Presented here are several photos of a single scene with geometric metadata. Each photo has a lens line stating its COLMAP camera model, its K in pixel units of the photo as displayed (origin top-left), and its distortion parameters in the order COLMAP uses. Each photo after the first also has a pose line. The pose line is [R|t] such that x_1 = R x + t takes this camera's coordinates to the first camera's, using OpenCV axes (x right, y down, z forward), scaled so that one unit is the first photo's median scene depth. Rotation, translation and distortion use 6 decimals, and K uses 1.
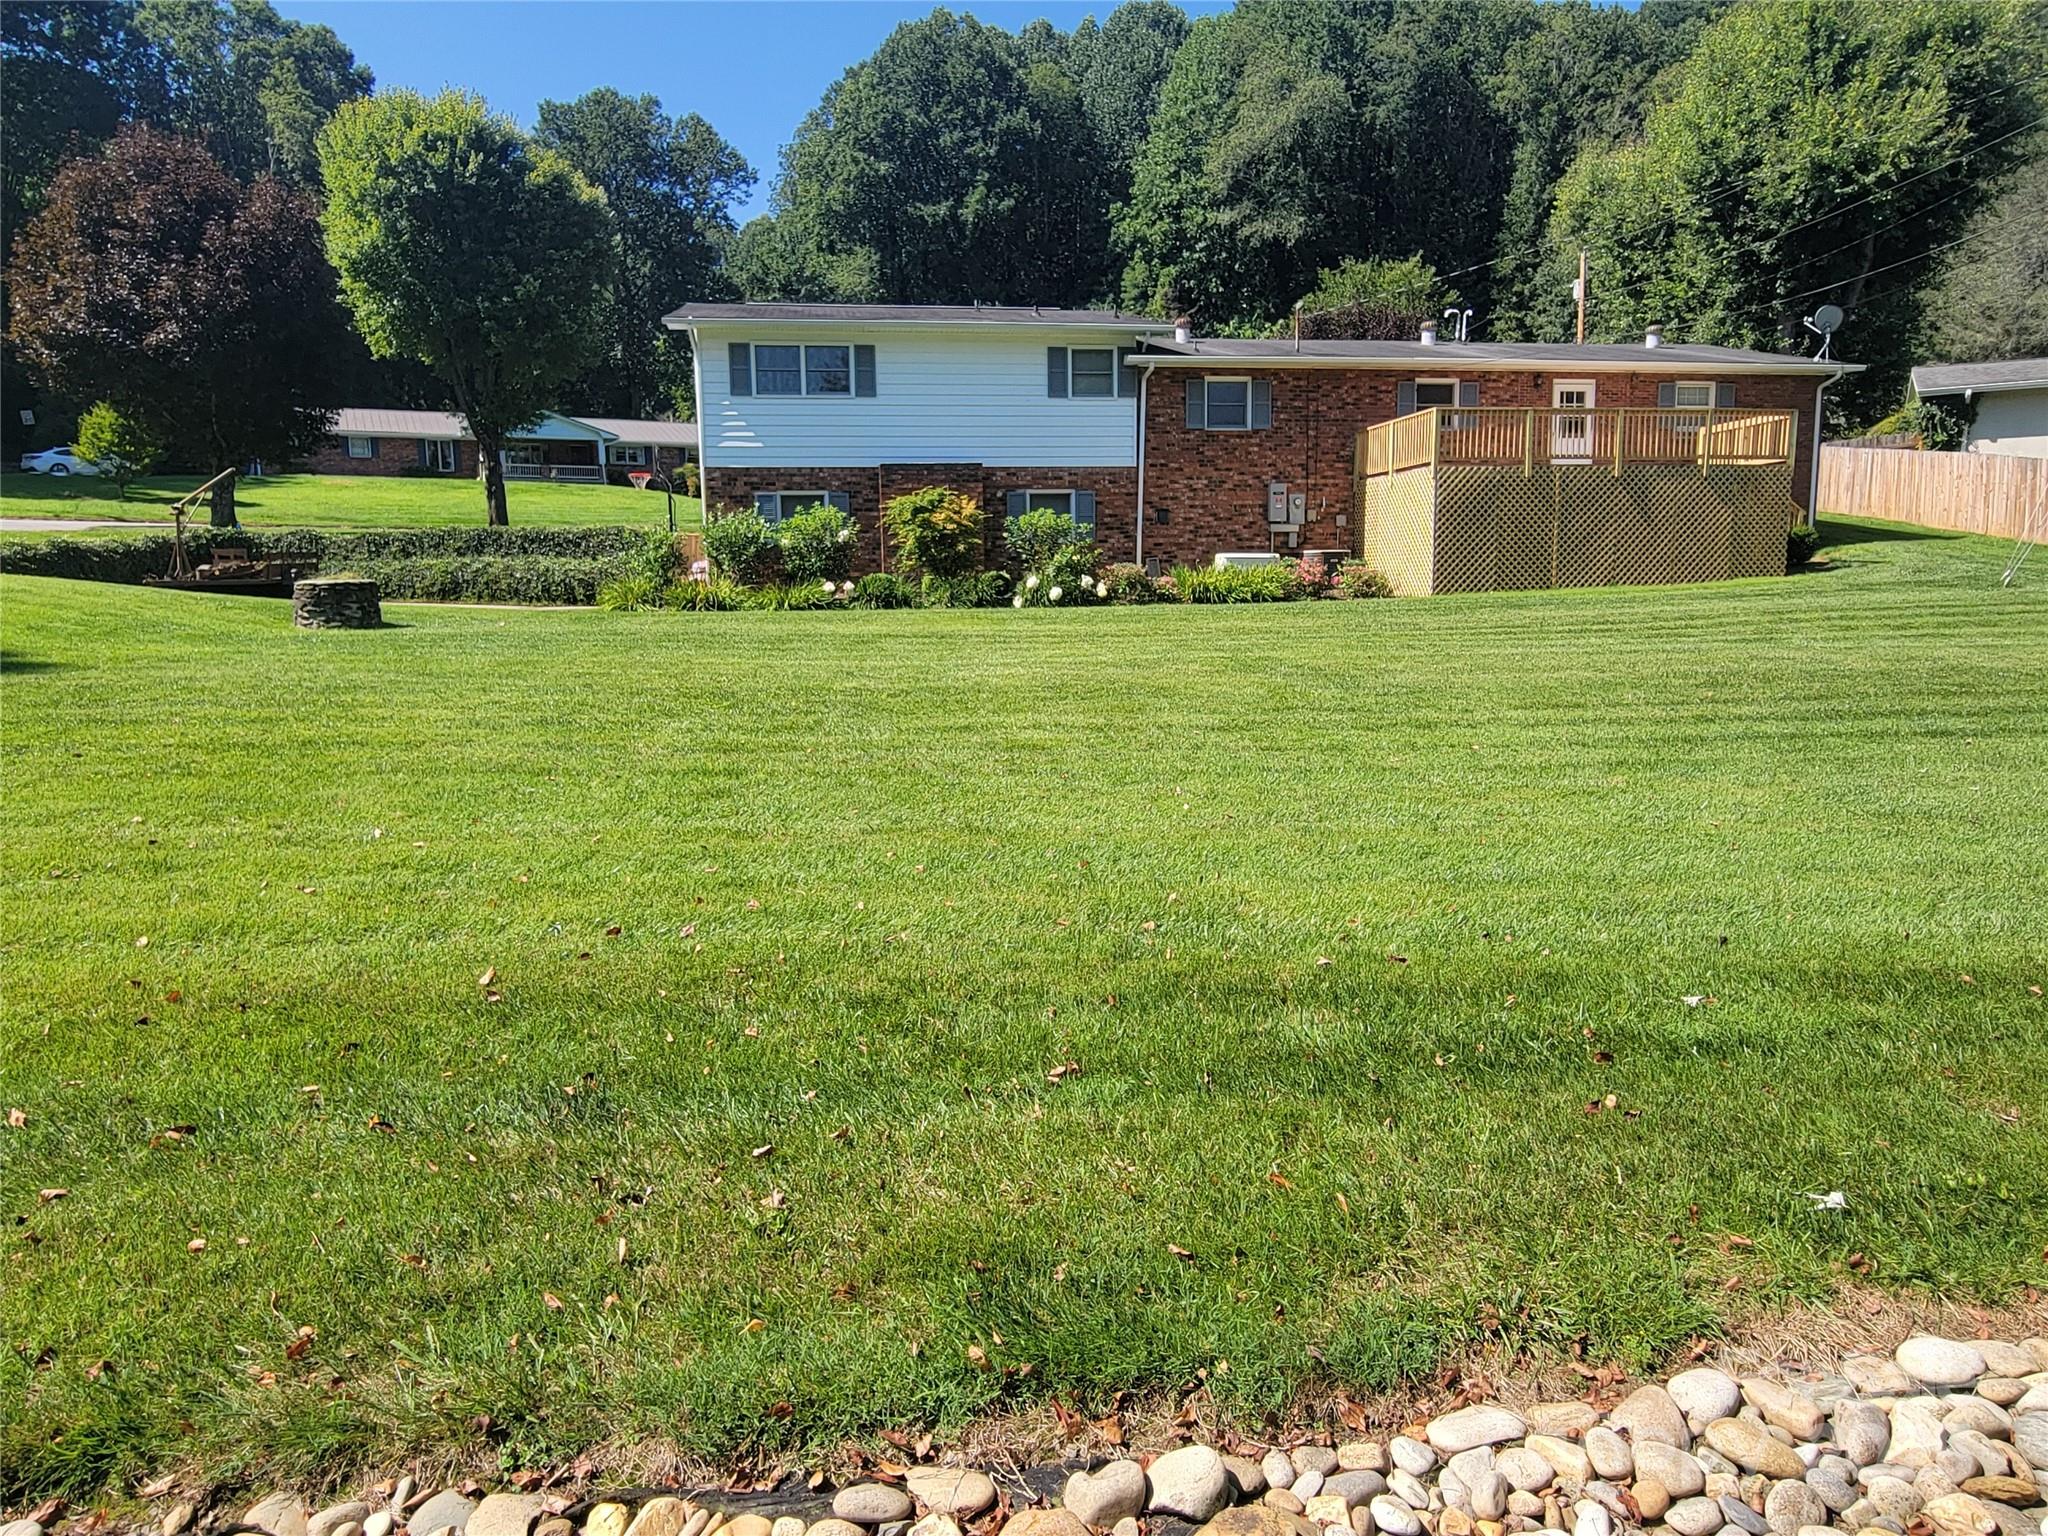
lens RADIAL K [[1304.2, 0, 1026.6], [0, 1304.2, 760.5], [0, 0, 1]] dist [-0.000634, 0.000670]
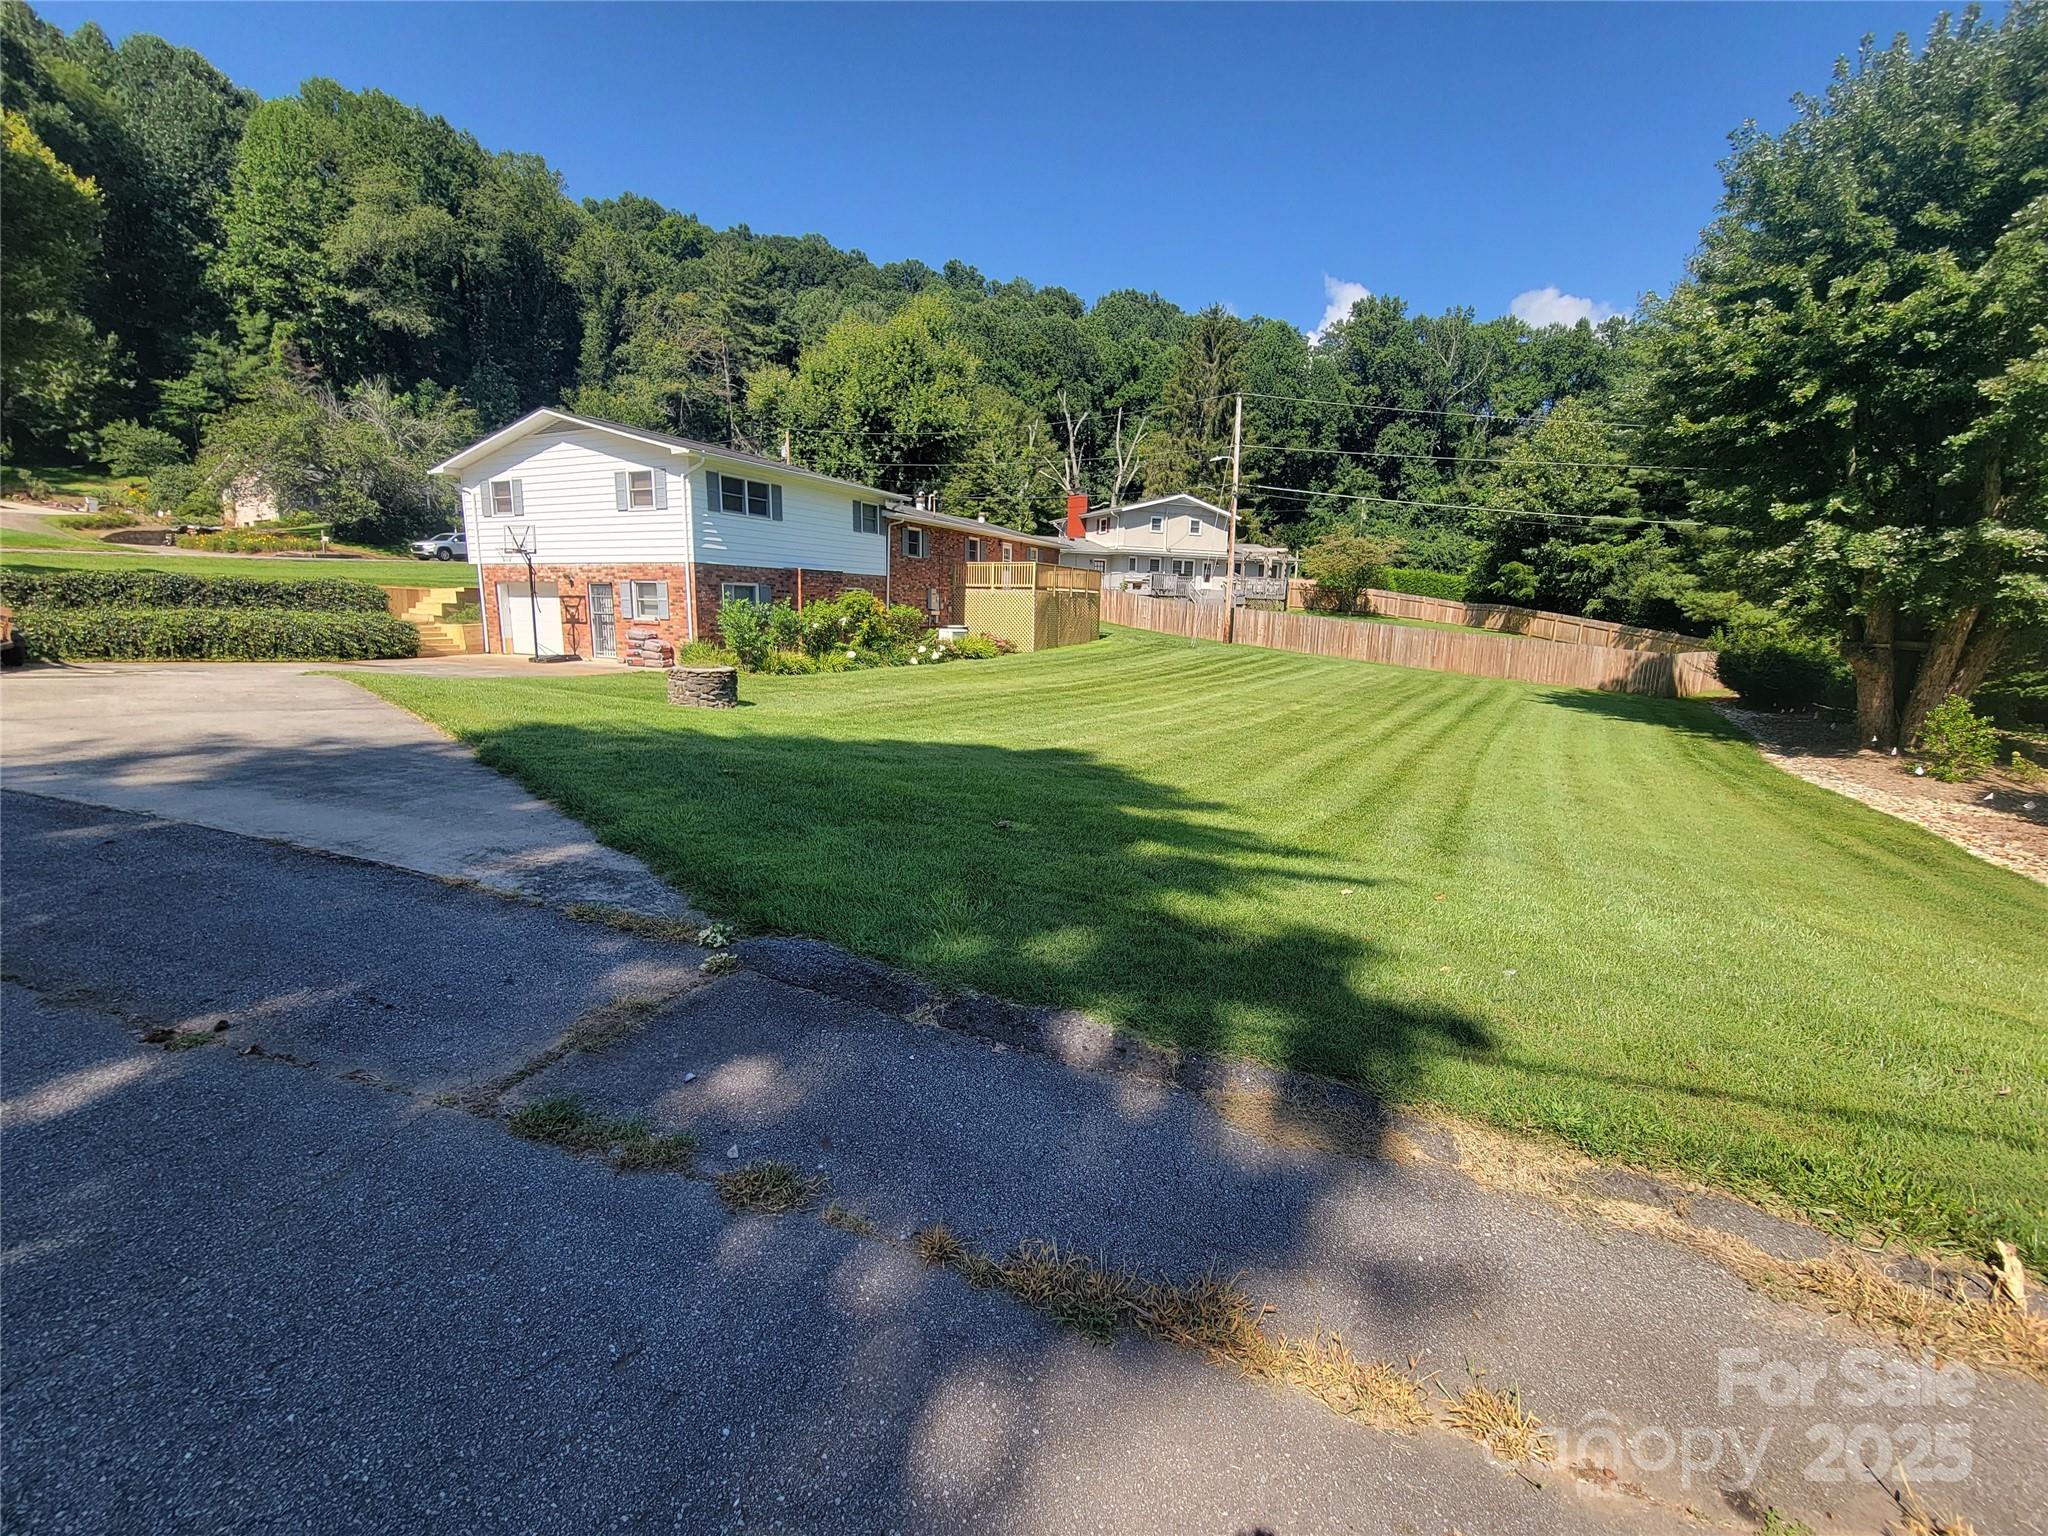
lens RADIAL K [[832.4, 0, 1028.5], [0, 832.4, 766.8], [0, 0, 1]] dist [-0.002755, -0.000160]
pose [[0.555261, -0.131987, 0.821136, -0.293092], [0.078523, 0.991236, 0.106230, -0.030702], [-0.827961, 0.005493, 0.560759, 0.091274]]
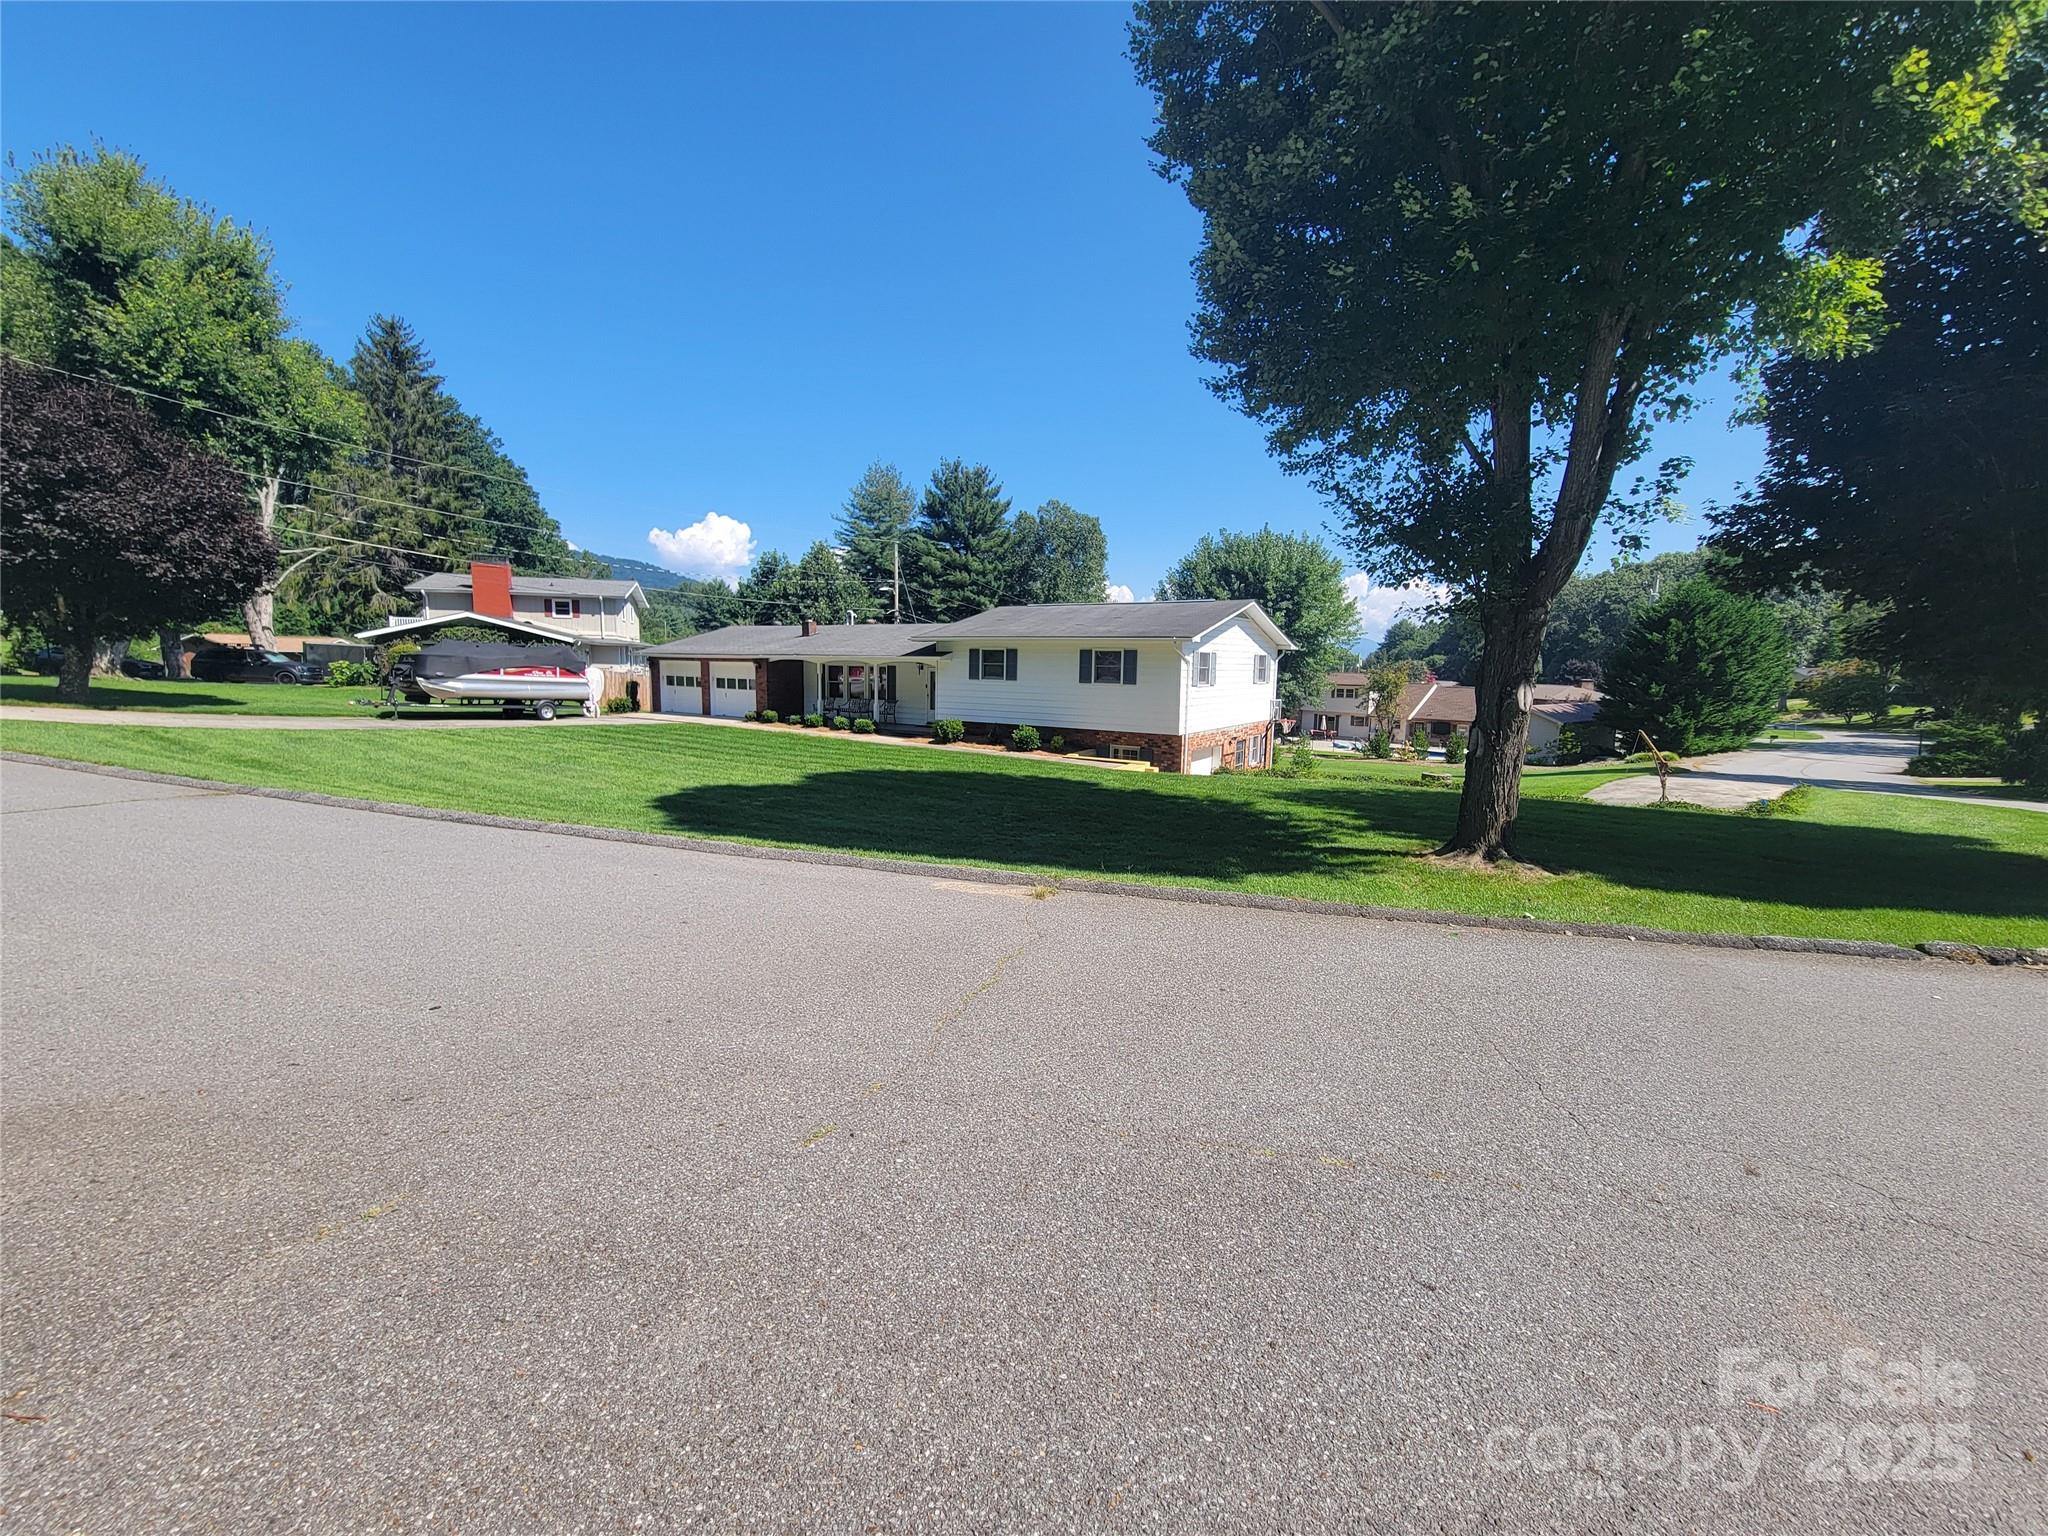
lens RADIAL K [[832.4, 0, 1028.0], [0, 832.4, 764.1], [0, 0, 1]] dist [-0.002755, -0.000160]
pose [[-0.749902, -0.076218, 0.657143, -0.294562], [0.080078, 0.975579, 0.204532, -0.168374], [-0.656684, 0.206001, -0.725486, 0.819529]]
